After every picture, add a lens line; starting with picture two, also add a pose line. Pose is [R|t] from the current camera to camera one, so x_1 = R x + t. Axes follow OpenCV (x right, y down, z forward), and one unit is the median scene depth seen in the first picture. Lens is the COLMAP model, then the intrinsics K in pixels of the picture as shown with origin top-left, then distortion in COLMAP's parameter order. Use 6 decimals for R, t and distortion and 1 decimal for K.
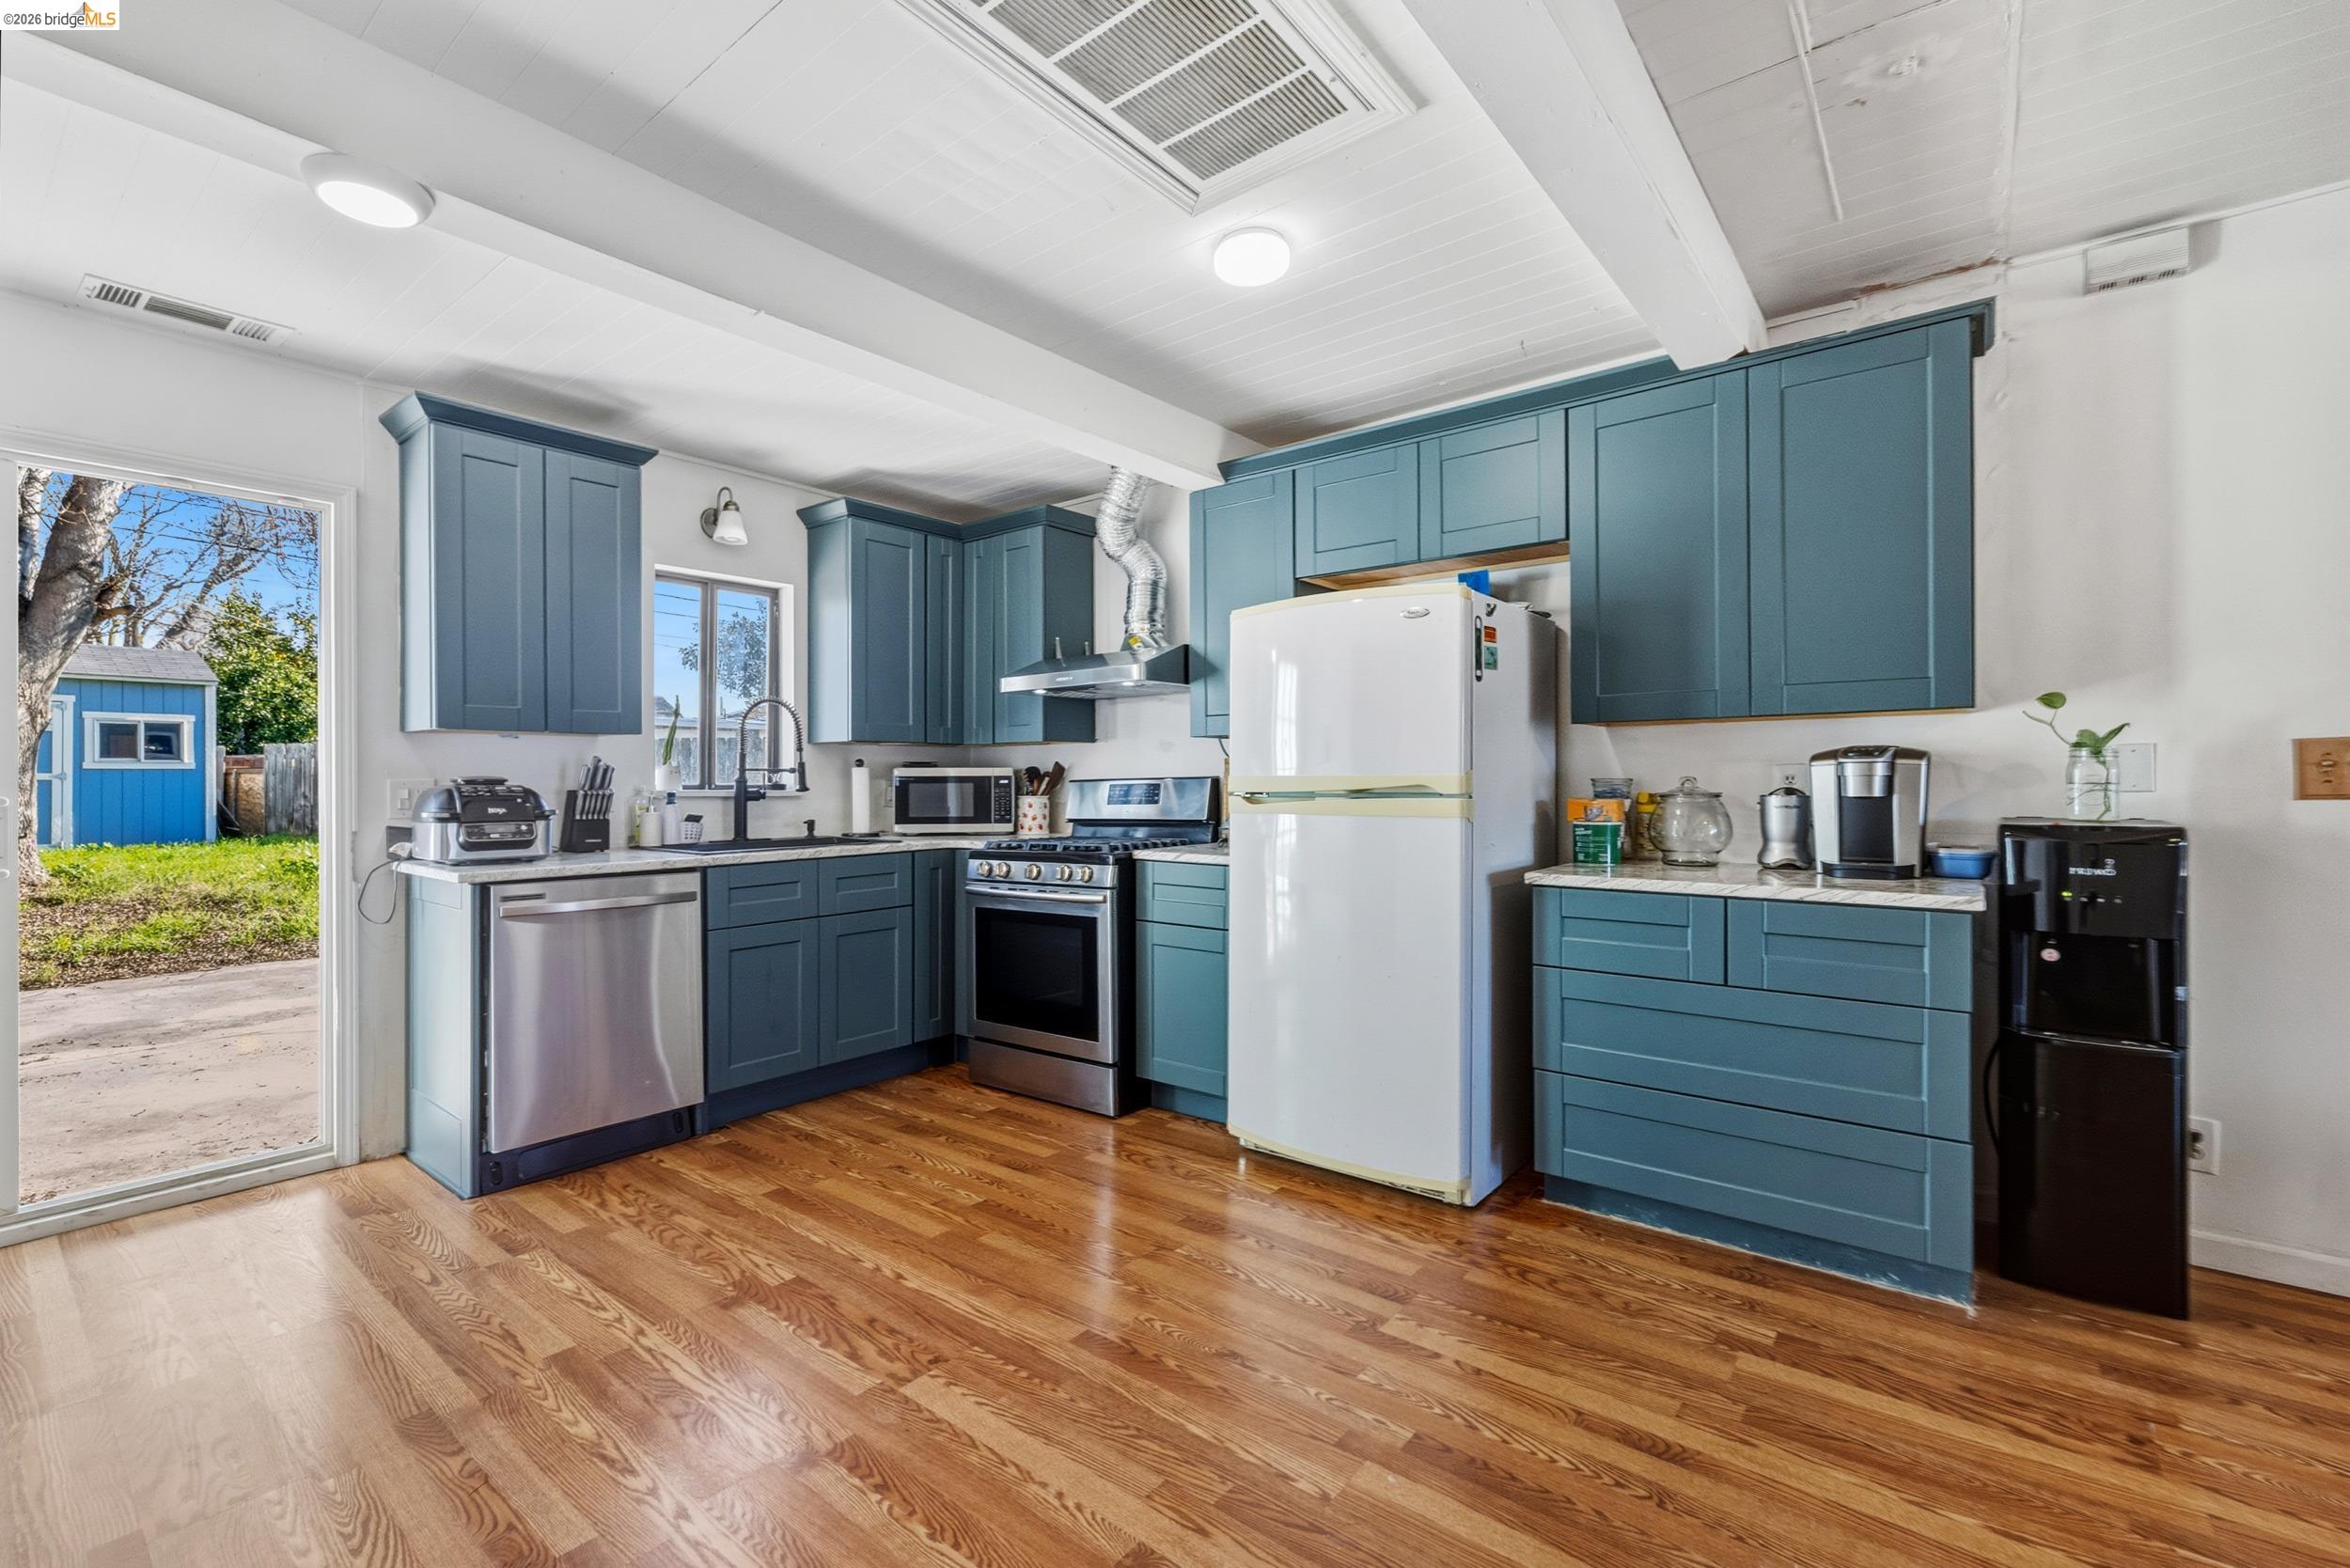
lens RADIAL K [[1019.6, 0, 1175.1], [0, 1019.6, 769.2], [0, 0, 1]] dist [-0.002598, 0.000352]
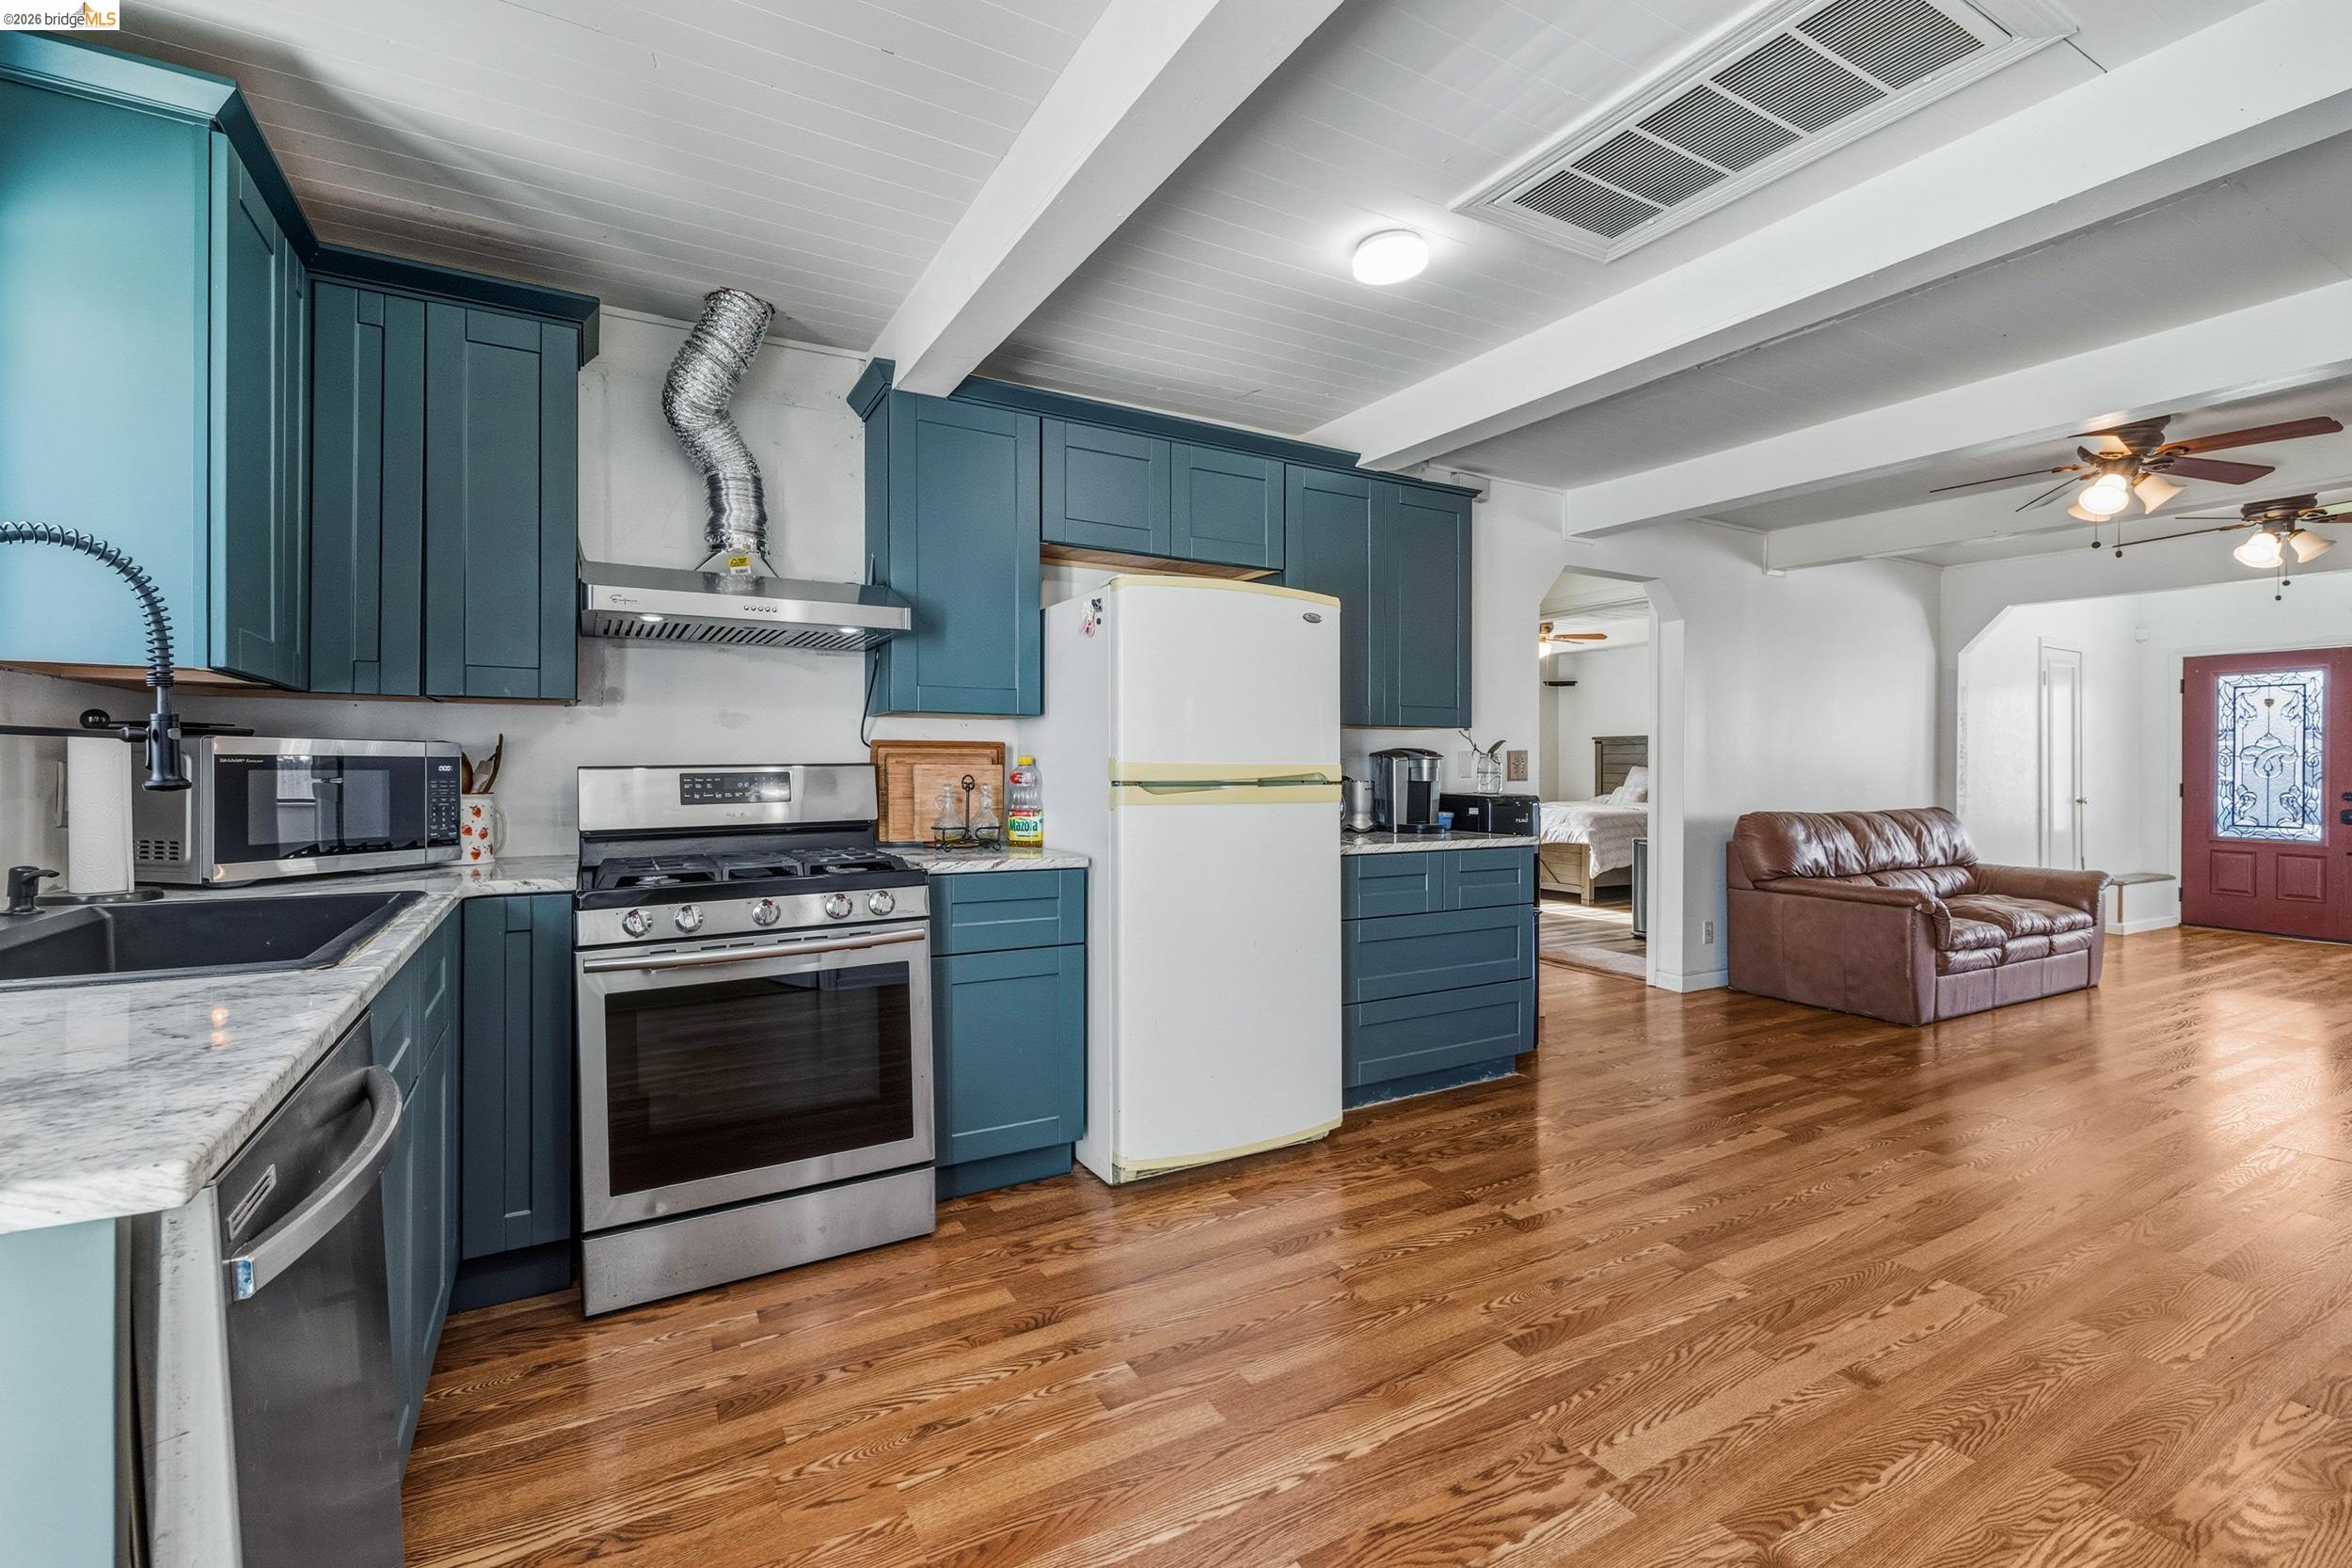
lens RADIAL K [[1015.1, 0, 1174.7], [0, 1015.1, 761.8], [0, 0, 1]] dist [-0.002222, 0.000675]
pose [[0.371542, 0.011915, 0.928340, -0.698620], [-0.011082, 0.999903, -0.008398, 0.012047], [-0.928350, -0.007168, 0.371638, 0.602544]]
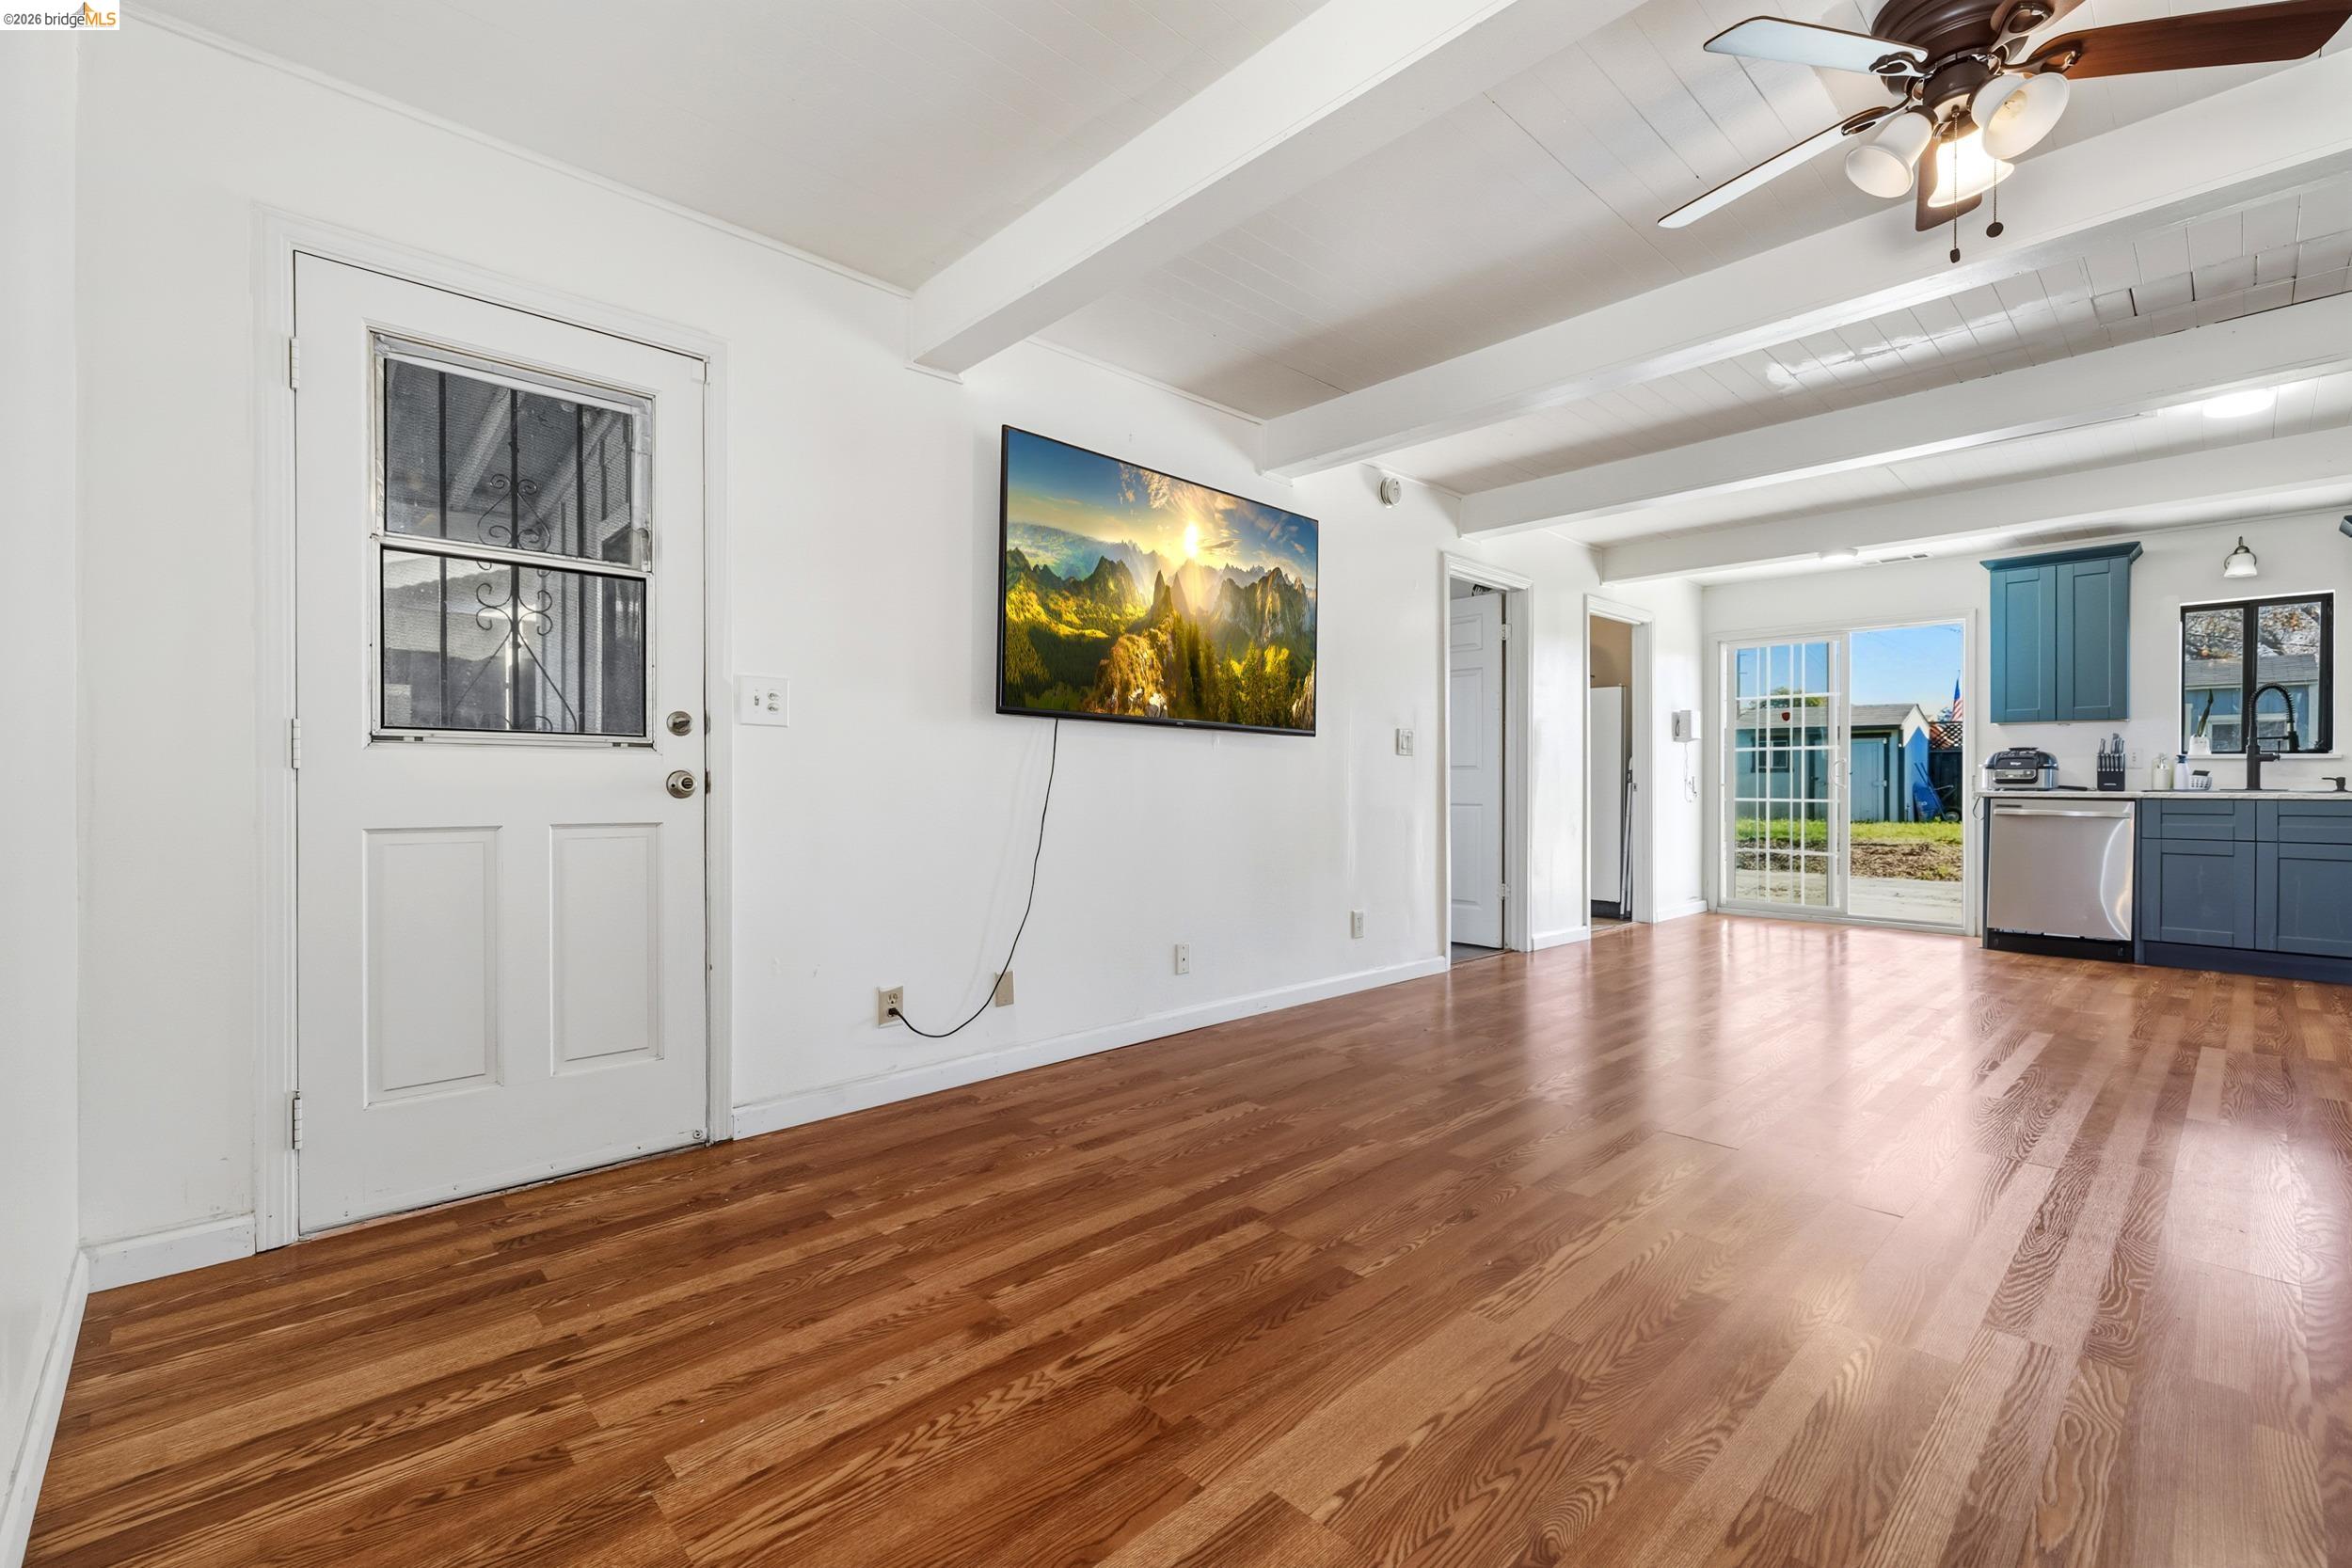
lens RADIAL K [[1015.1, 0, 1153.7], [0, 1015.1, 806.5], [0, 0, 1]] dist [-0.002222, 0.000675]
pose [[-0.150895, 0.026682, -0.988190, 1.388428], [0.006426, 0.999641, 0.026010, 0.056408], [0.988529, -0.002426, -0.151013, -0.317598]]
